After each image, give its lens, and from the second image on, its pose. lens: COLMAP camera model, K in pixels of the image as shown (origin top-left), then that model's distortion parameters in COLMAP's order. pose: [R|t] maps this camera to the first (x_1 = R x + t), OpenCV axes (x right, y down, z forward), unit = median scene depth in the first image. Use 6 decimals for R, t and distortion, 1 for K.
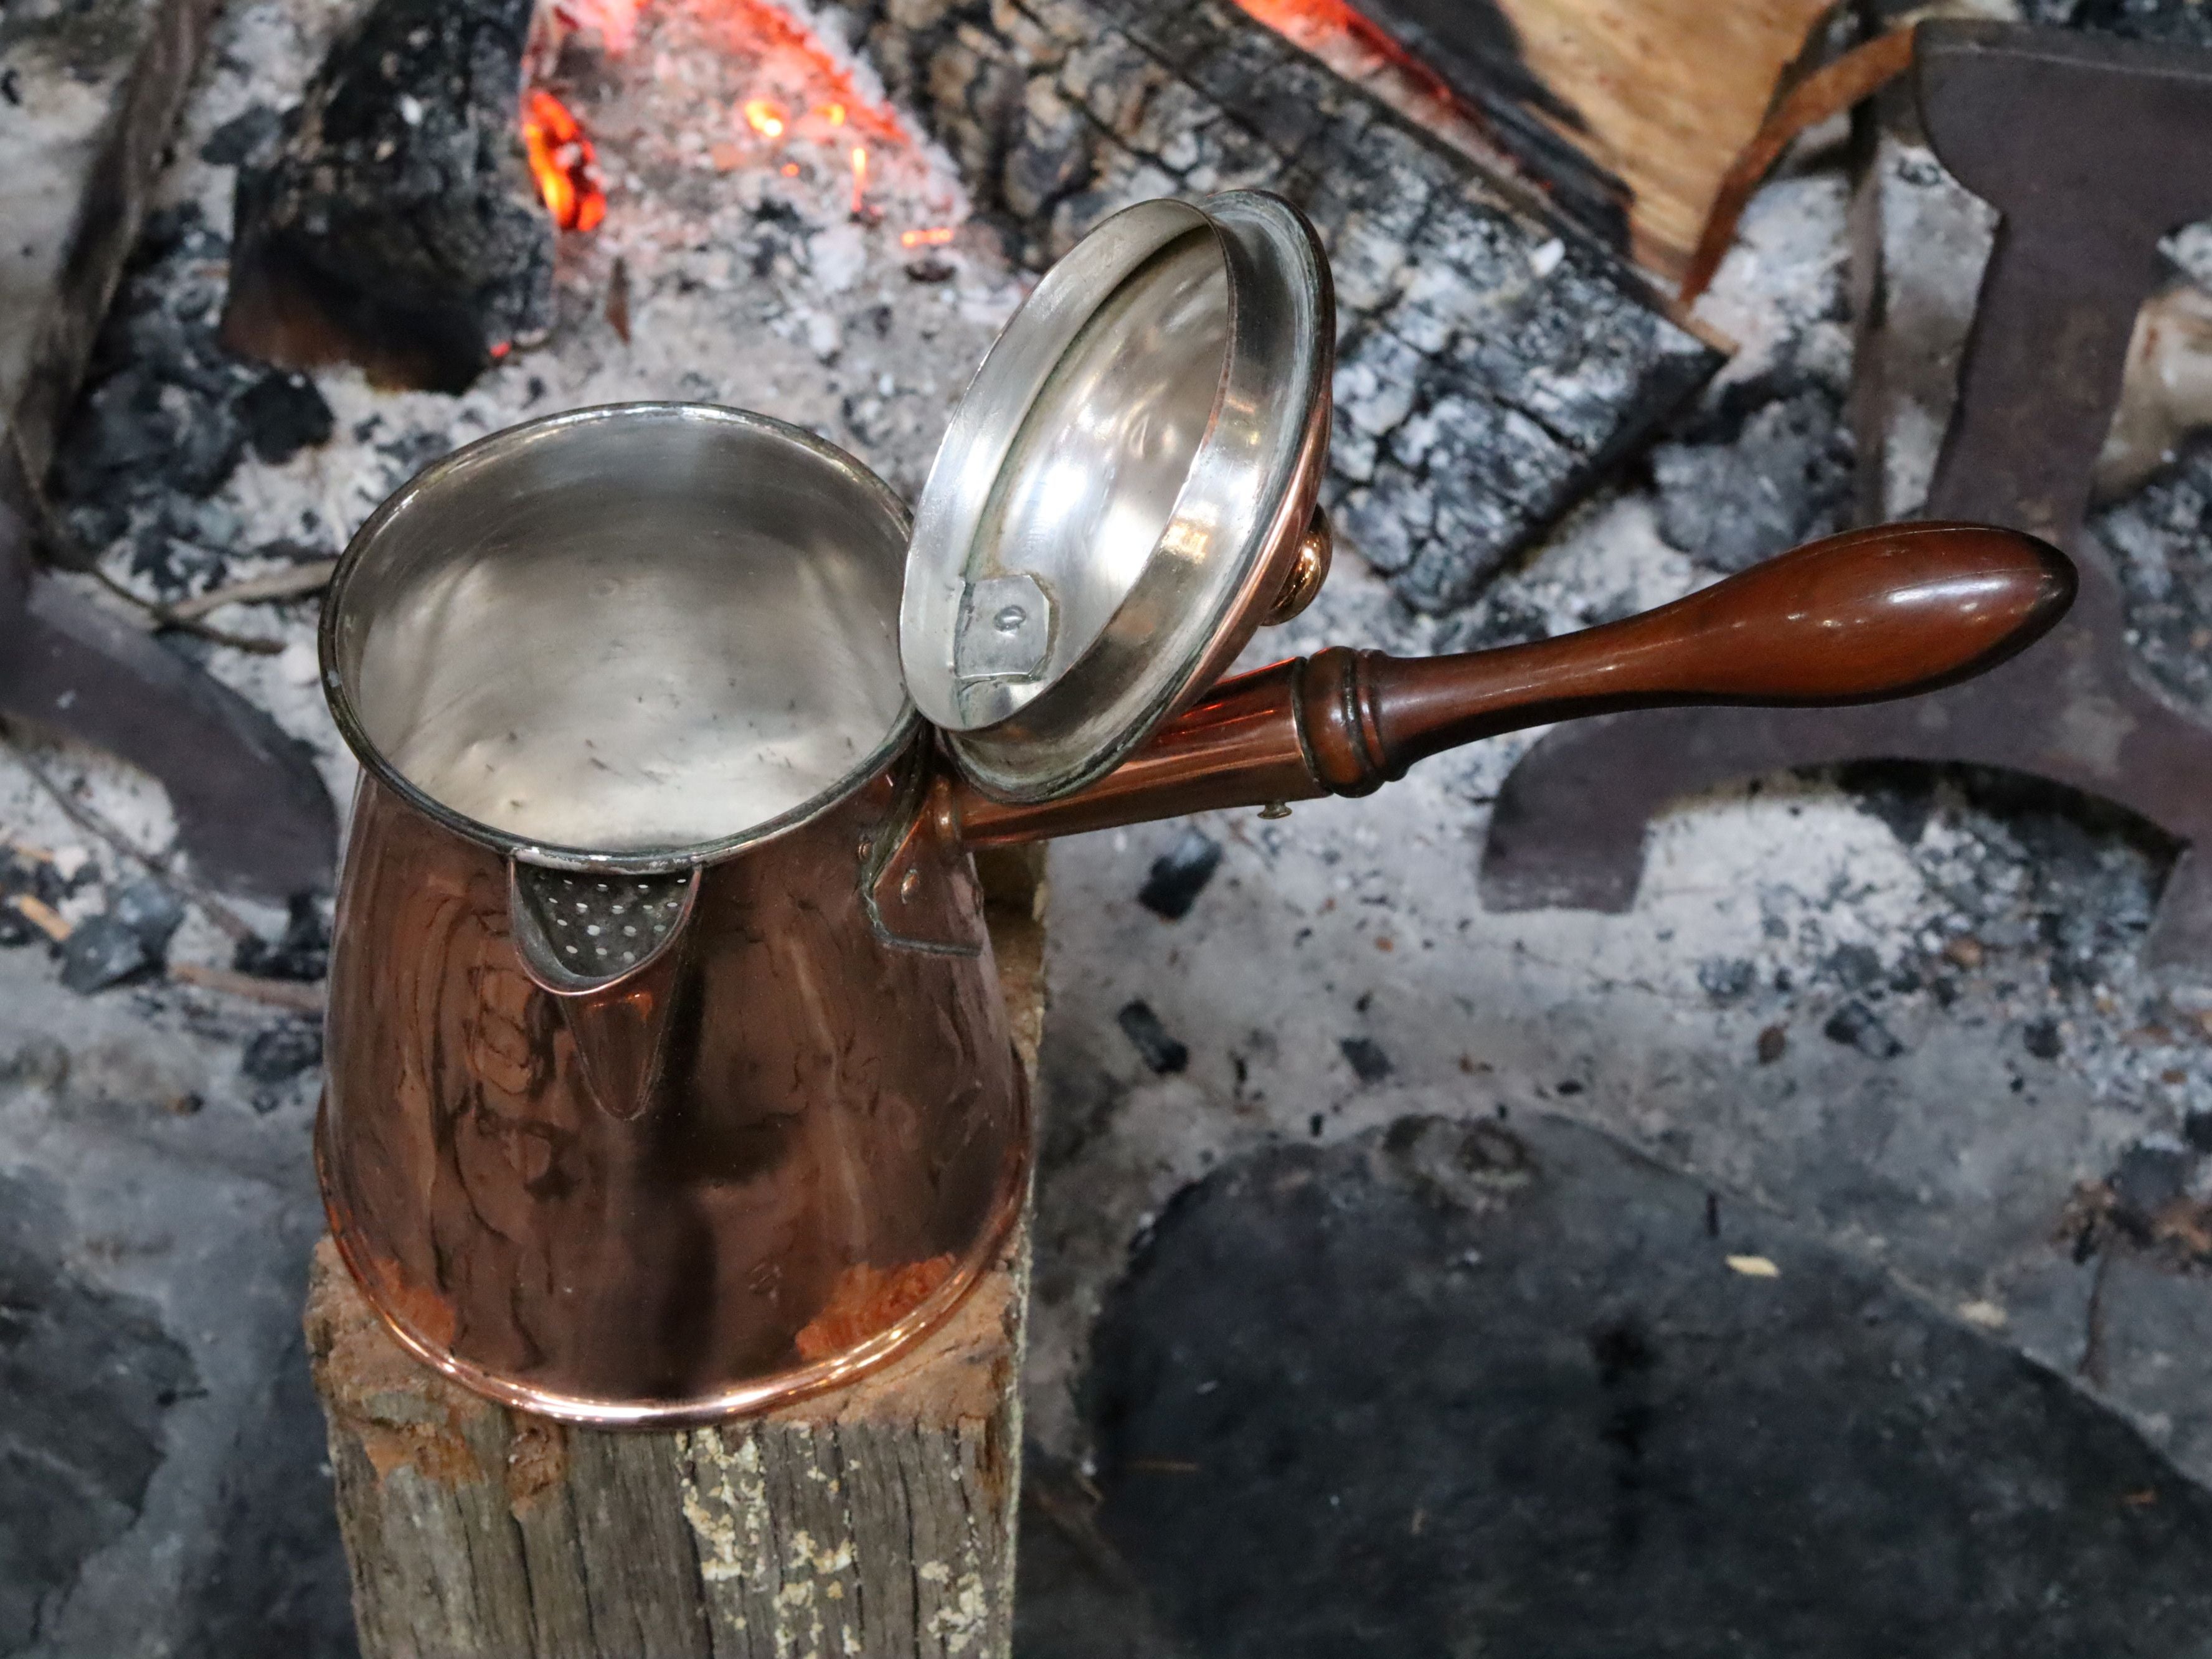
lens RADIAL K [[4213.3, 0, 1100.2], [0, 4213.3, 833.7], [0, 0, 1]] dist [-0.059498, 0.000000]
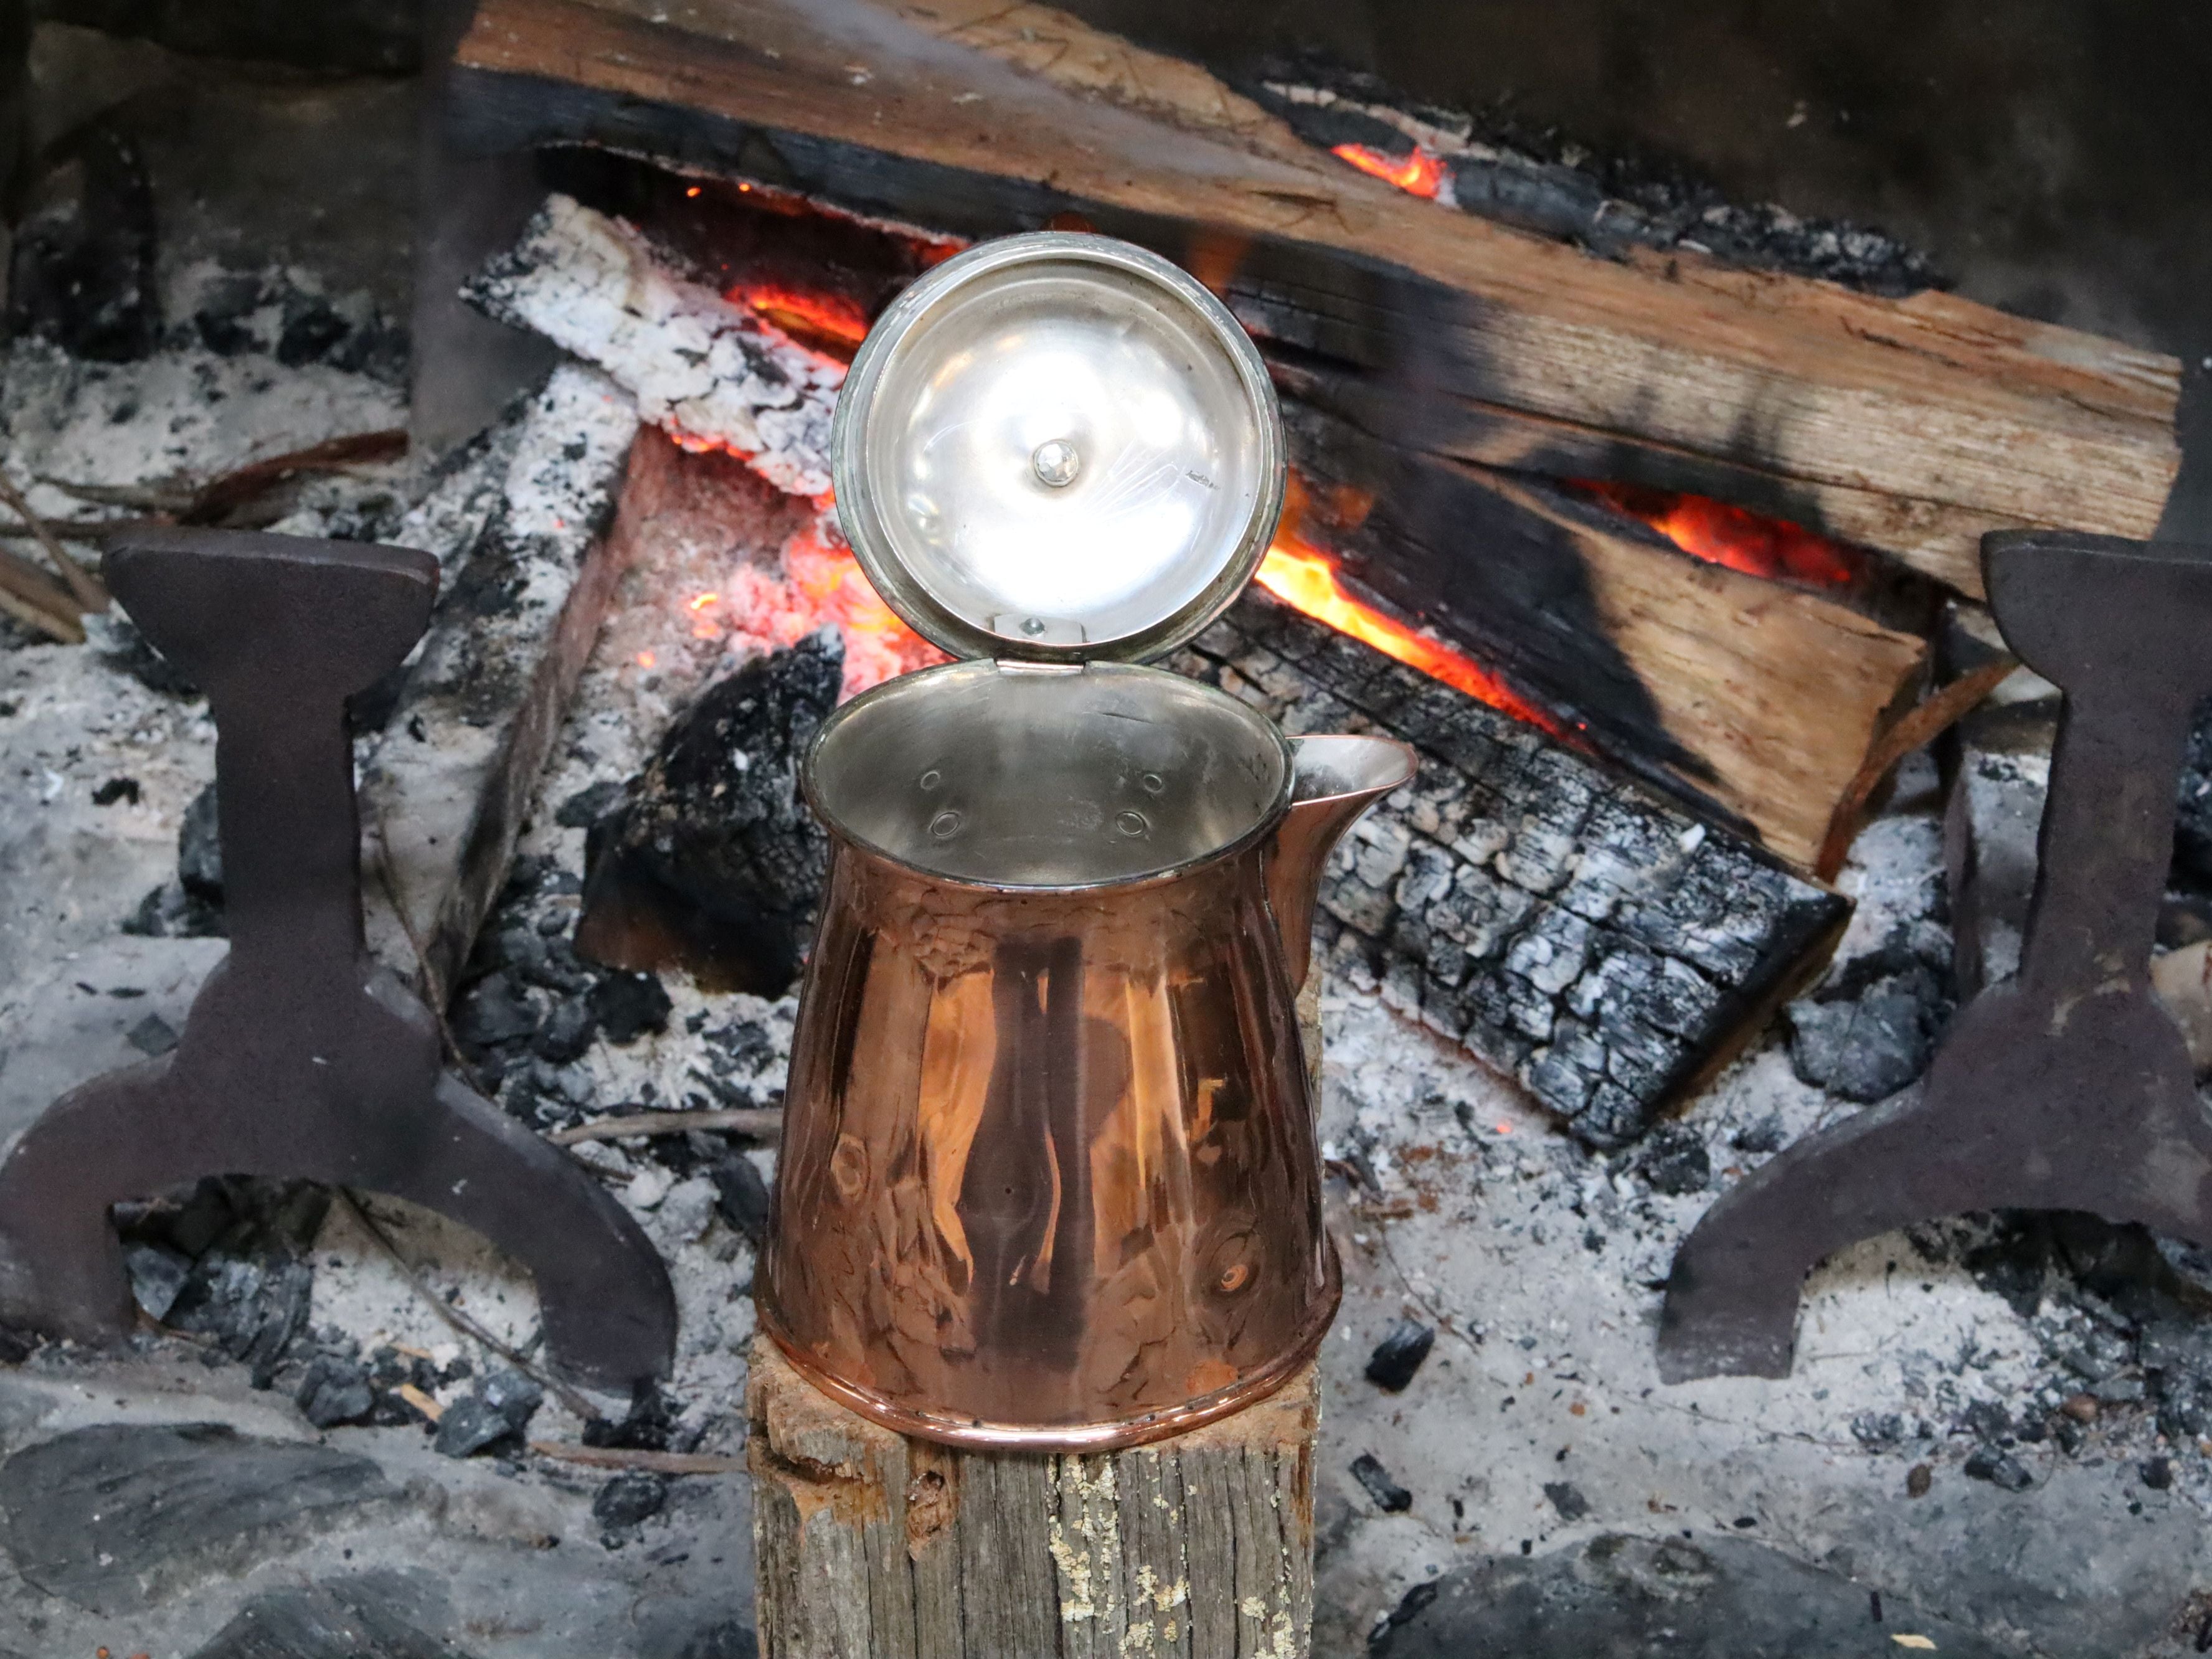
lens RADIAL K [[4213.3, 0, 1096.7], [0, 4213.3, 821.1], [0, 0, 1]] dist [-0.059498, 0.000000]
pose [[0.999655, -0.013022, -0.022796, -0.036431], [0.005701, 0.955270, -0.295679, 0.213834], [0.025627, 0.295447, 0.955015, -0.155251]]
